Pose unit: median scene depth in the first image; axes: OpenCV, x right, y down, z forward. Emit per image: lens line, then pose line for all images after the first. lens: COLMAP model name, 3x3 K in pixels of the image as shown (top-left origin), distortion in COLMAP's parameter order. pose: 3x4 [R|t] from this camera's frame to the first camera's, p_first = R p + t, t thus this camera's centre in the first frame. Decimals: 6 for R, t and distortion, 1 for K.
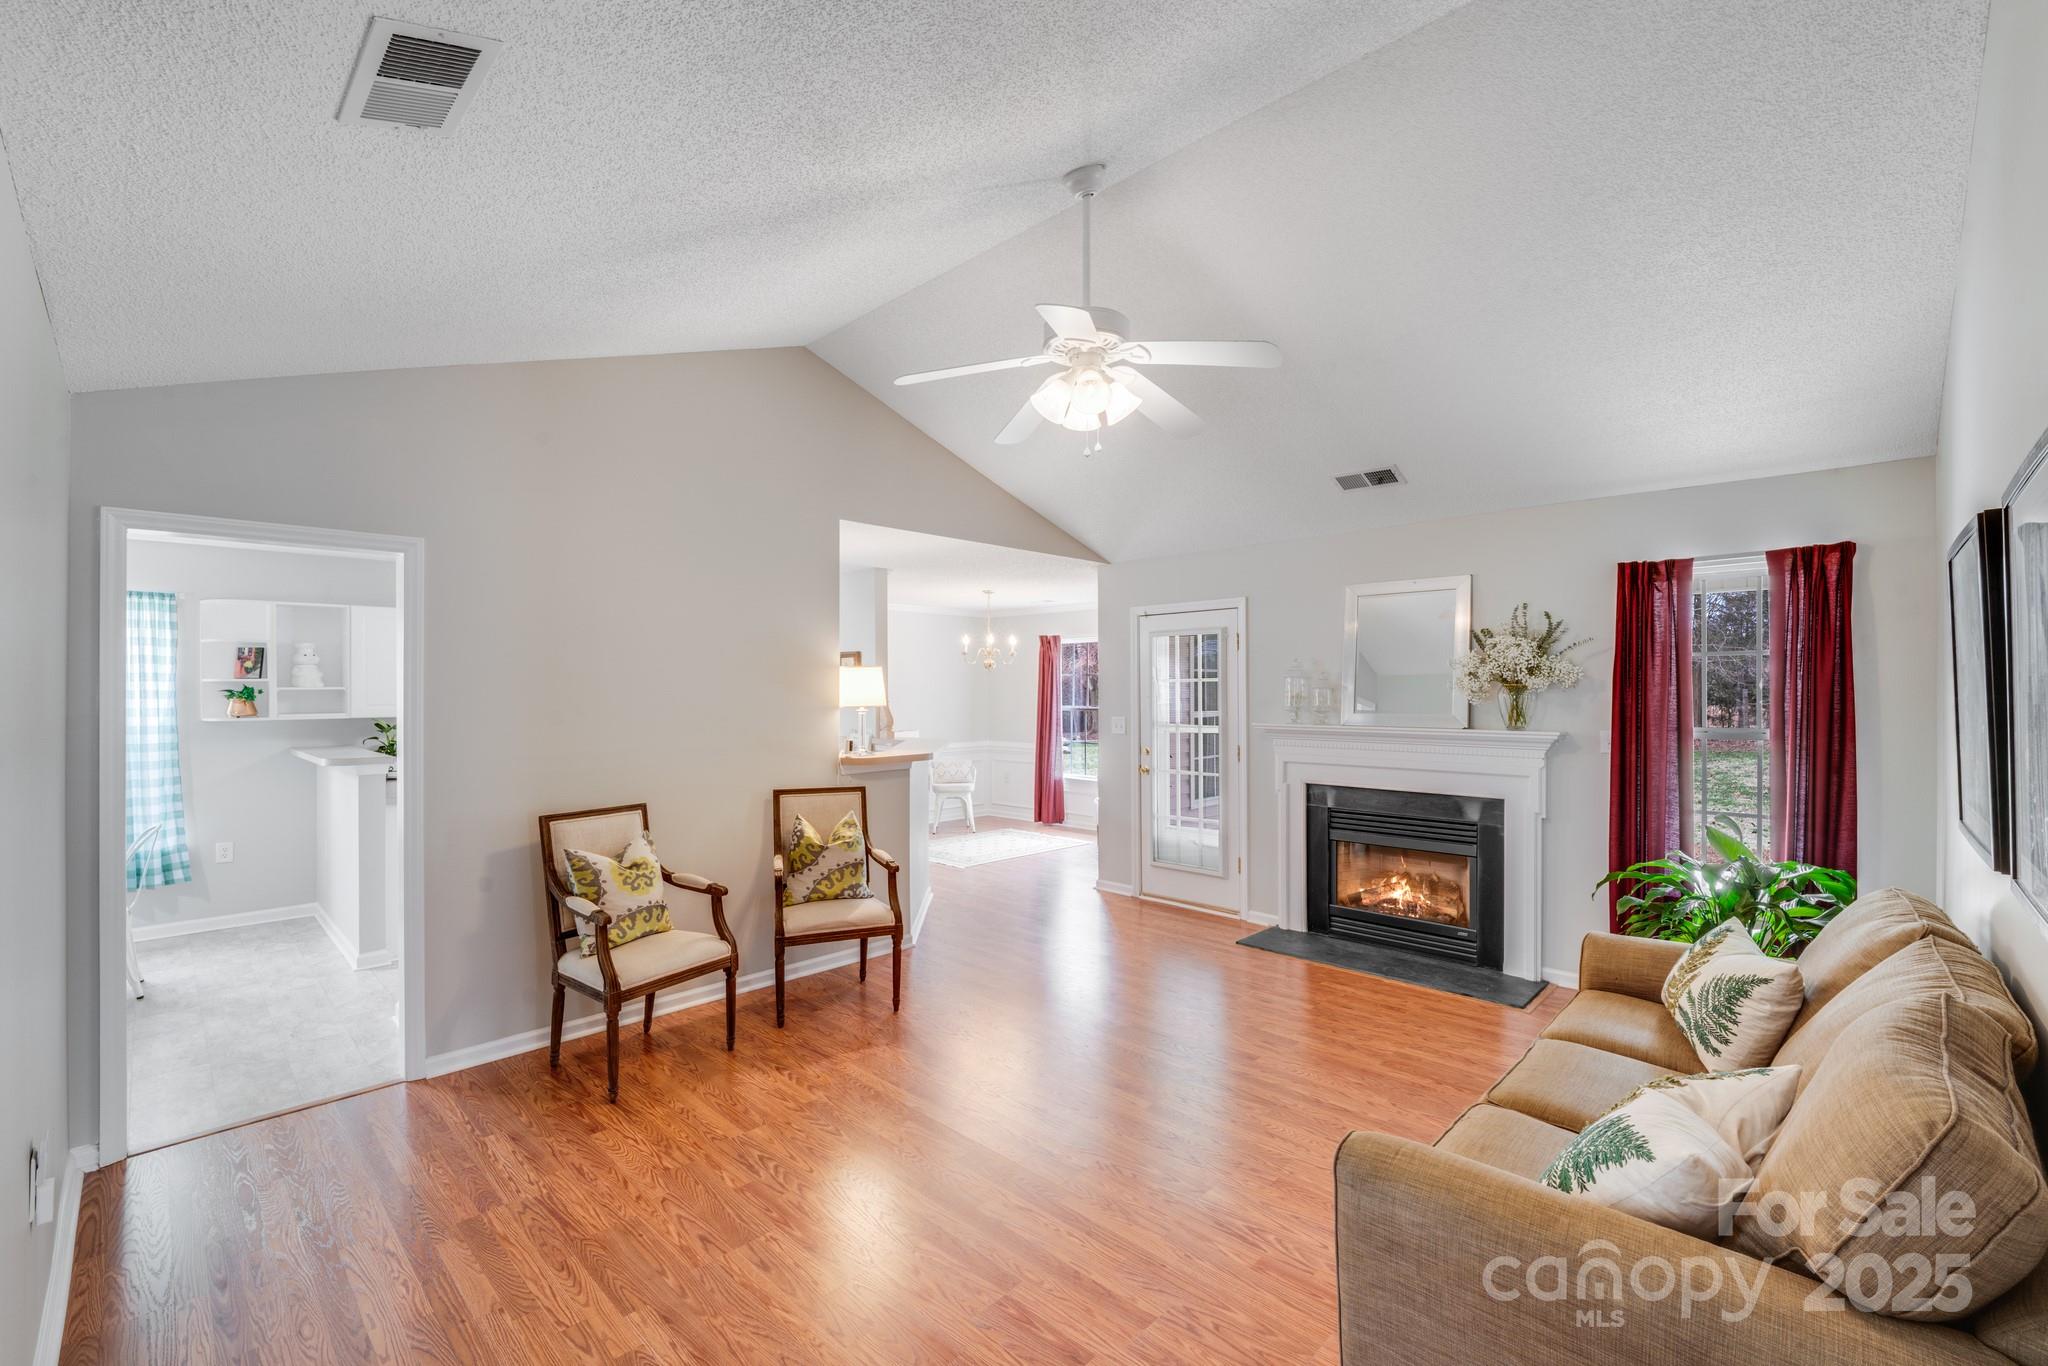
lens RADIAL K [[855.7, 0, 1021.3], [0, 855.7, 681.3], [0, 0, 1]] dist [-0.000748, -0.010024]
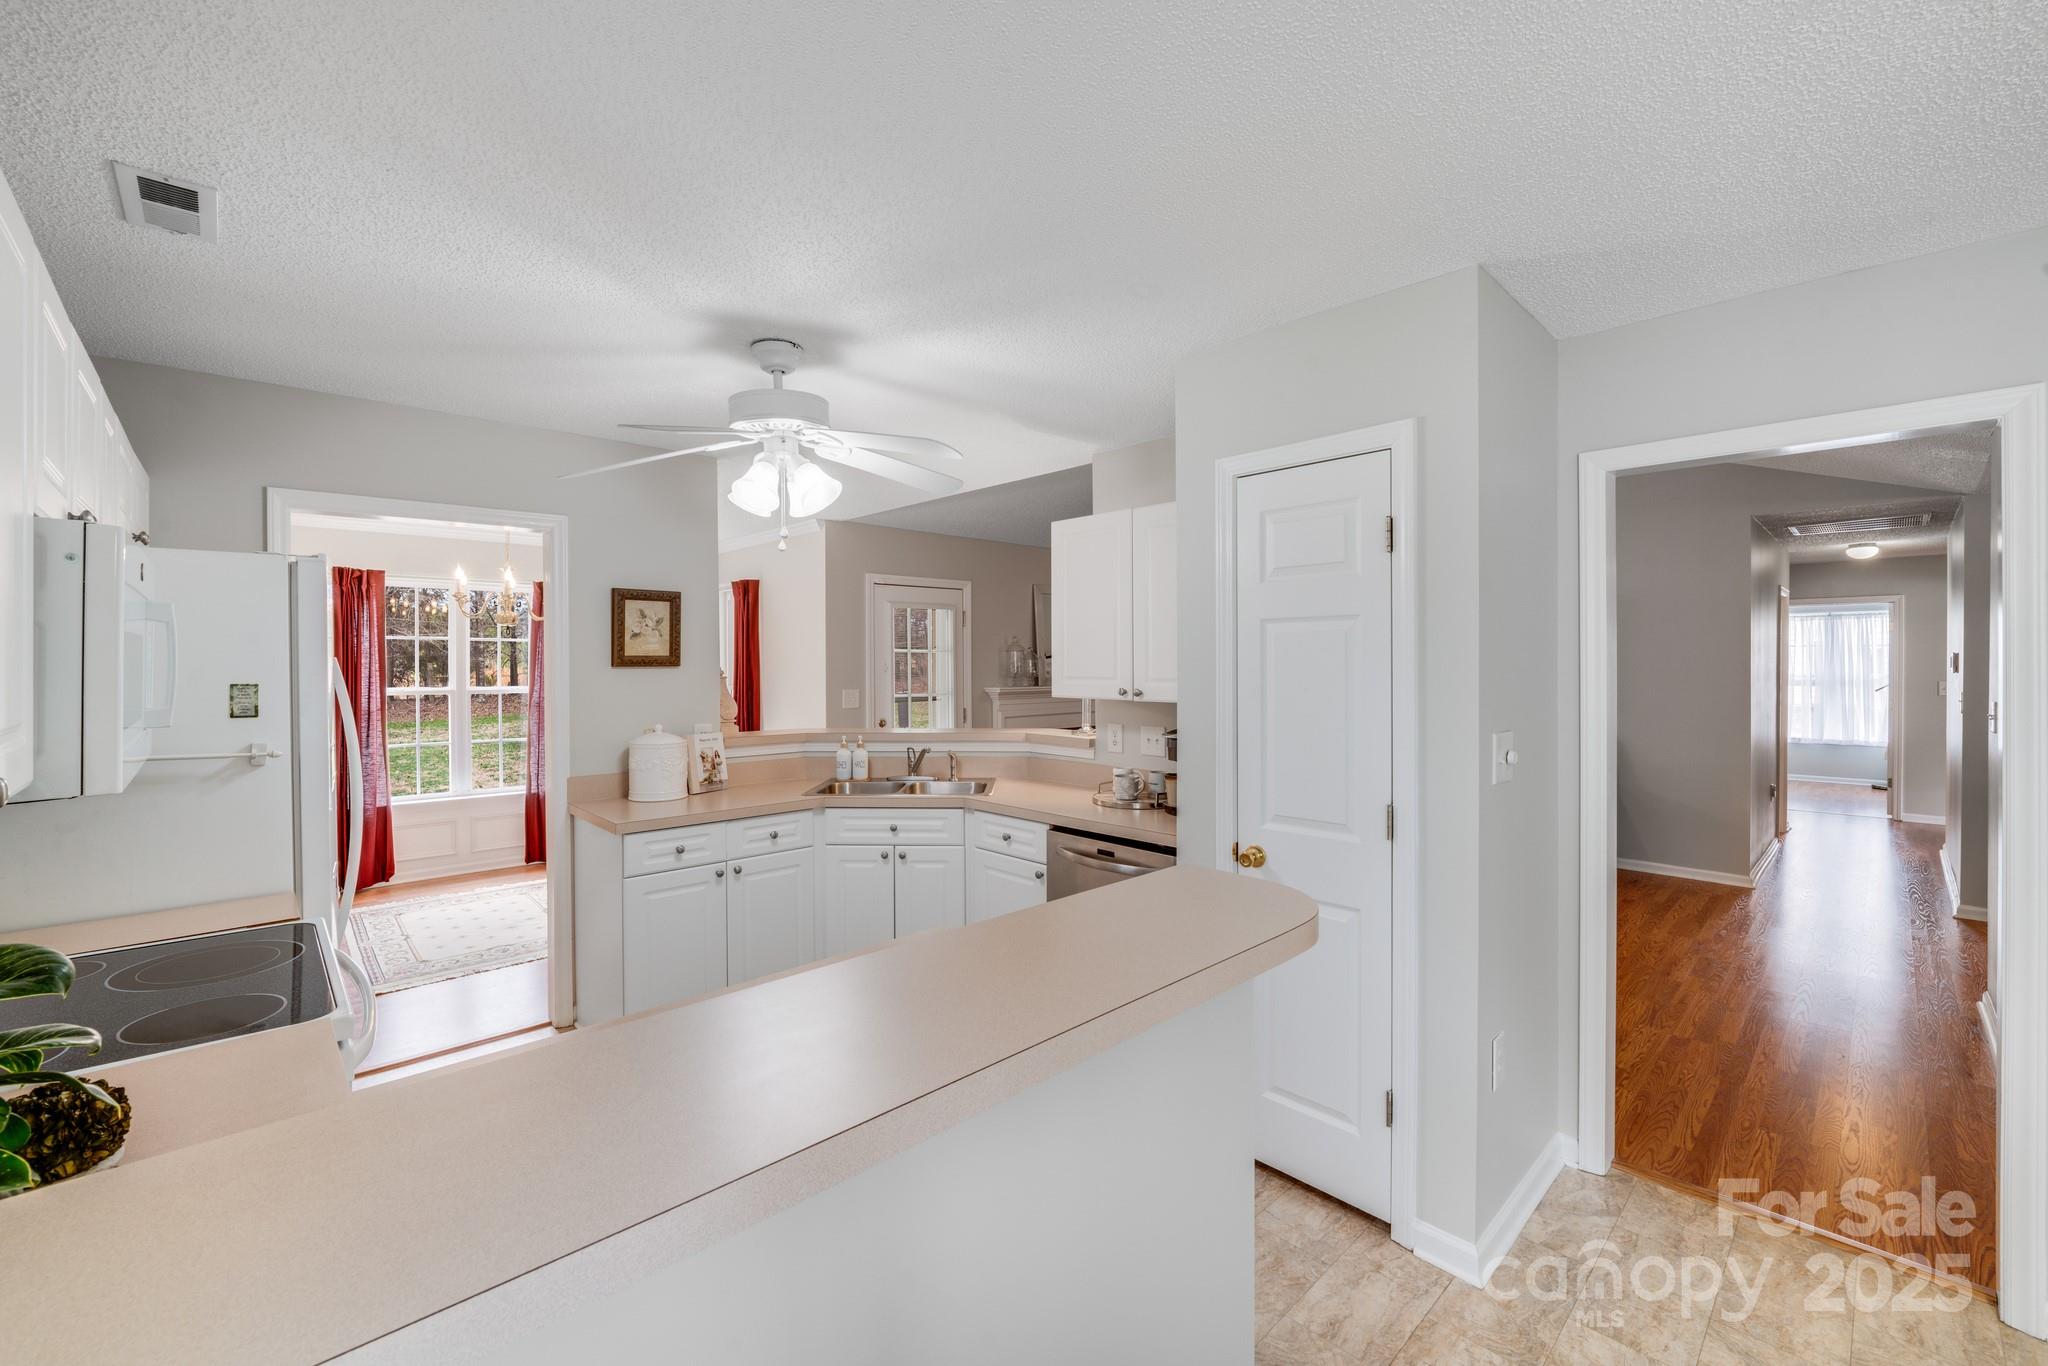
lens RADIAL K [[834.7, 0, 1013.3], [0, 834.7, 663.1], [0, 0, 1]] dist [-0.005064, -0.000690]
pose [[0.045844, 0.000657, 0.998948, -0.957050], [-0.007101, 0.999975, -0.000332, 0.014952], [-0.998923, -0.007078, 0.045847, 0.963861]]
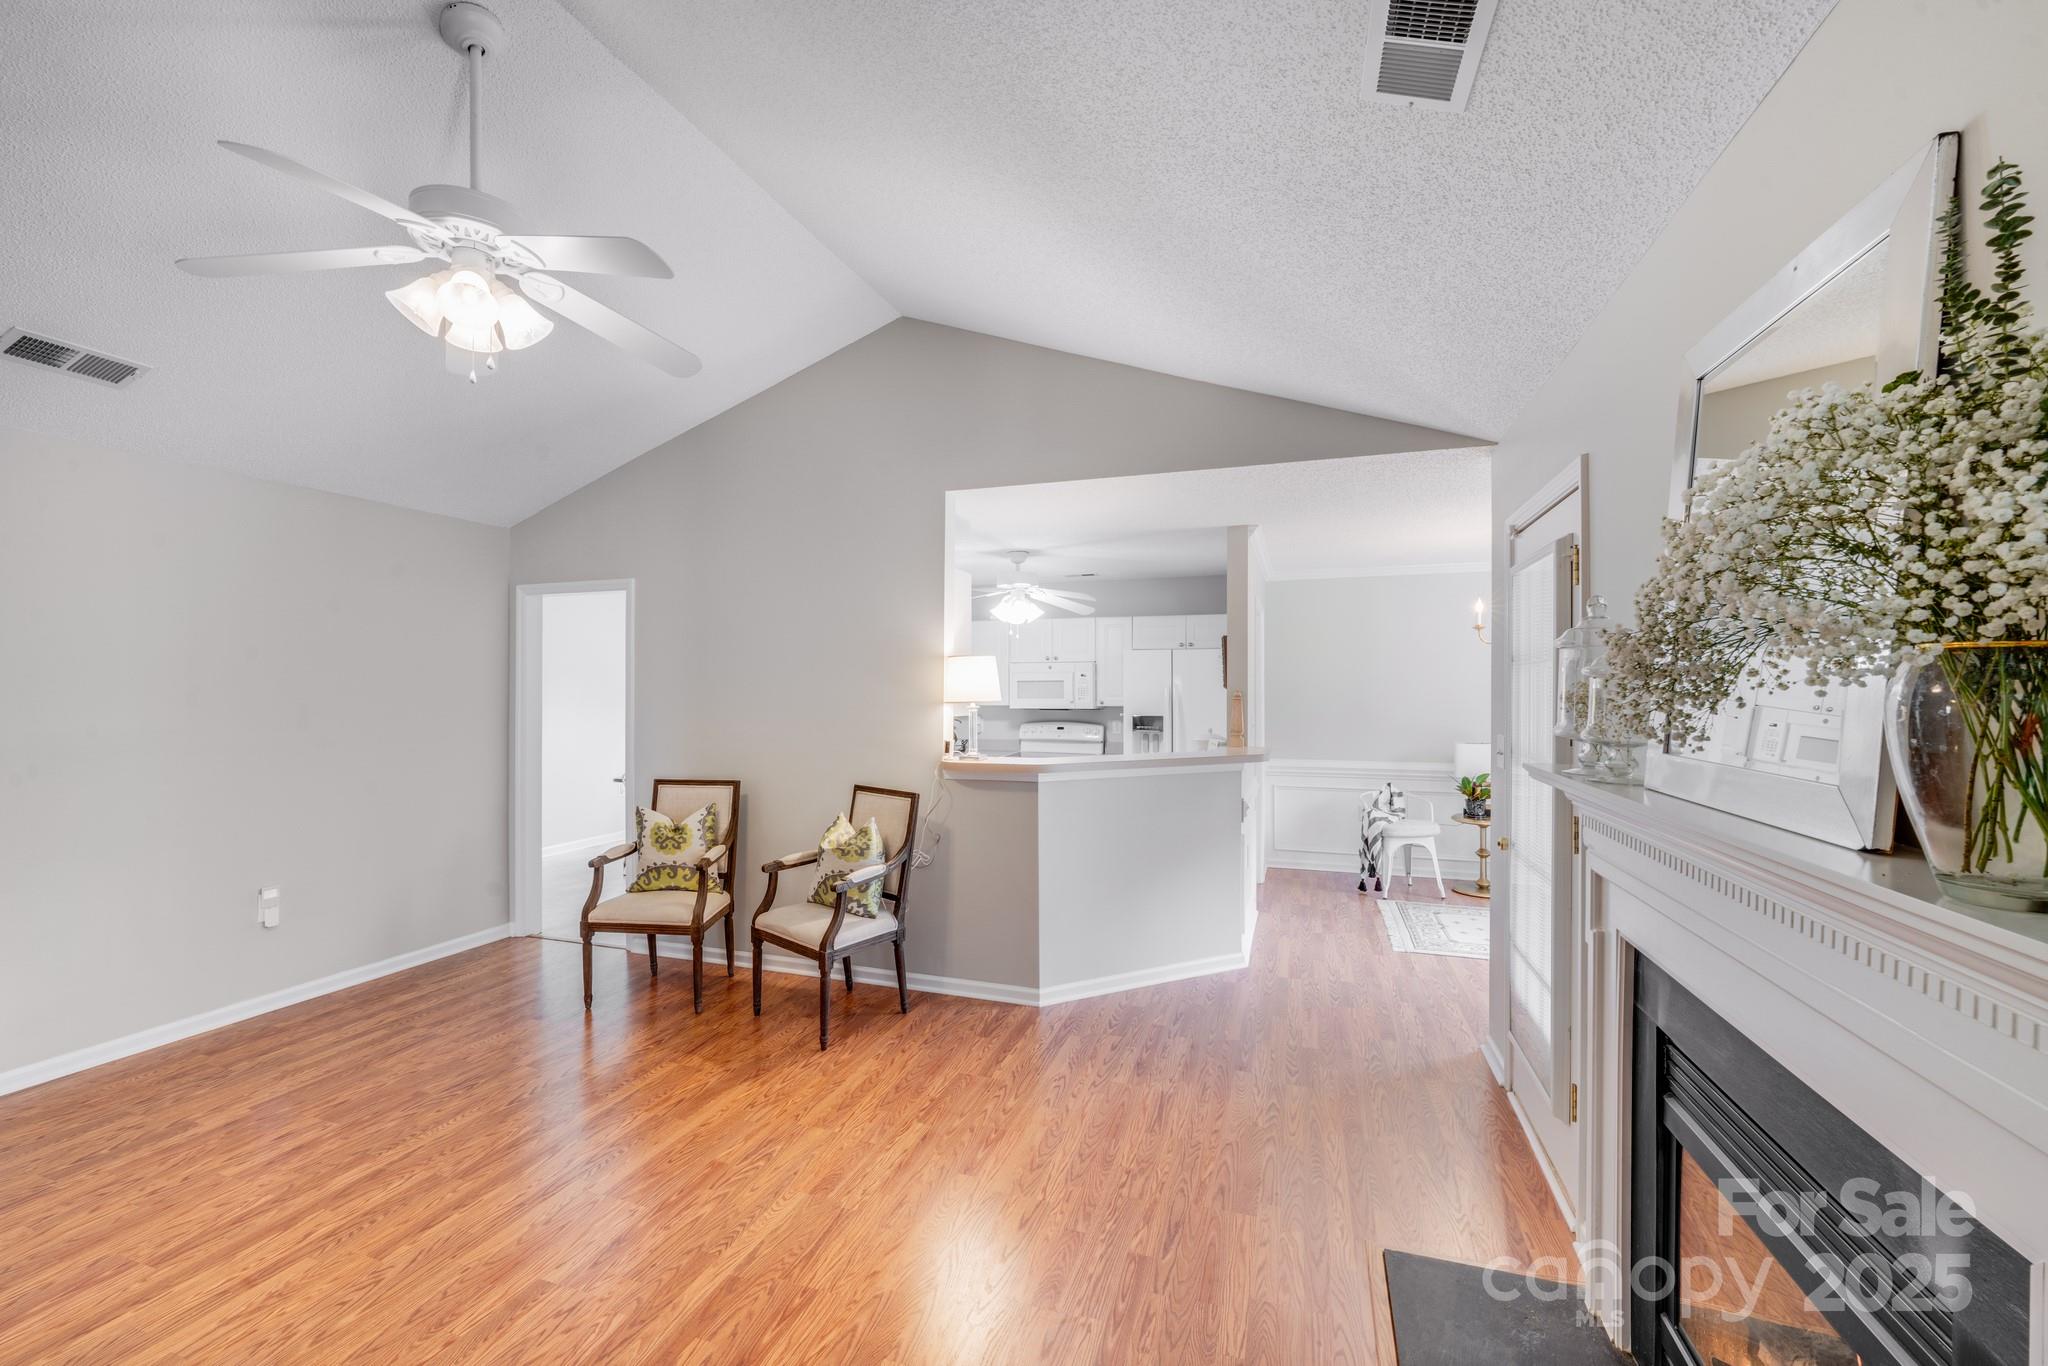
lens RADIAL K [[838.8, 0, 1015.8], [0, 838.8, 698.2], [0, 0, 1]] dist [-0.016683, -0.000210]
pose [[0.422722, 0.014227, -0.906148, 0.548531], [0.010472, 0.999733, 0.020582, 0.008757], [0.906199, -0.018189, 0.422460, 0.640917]]
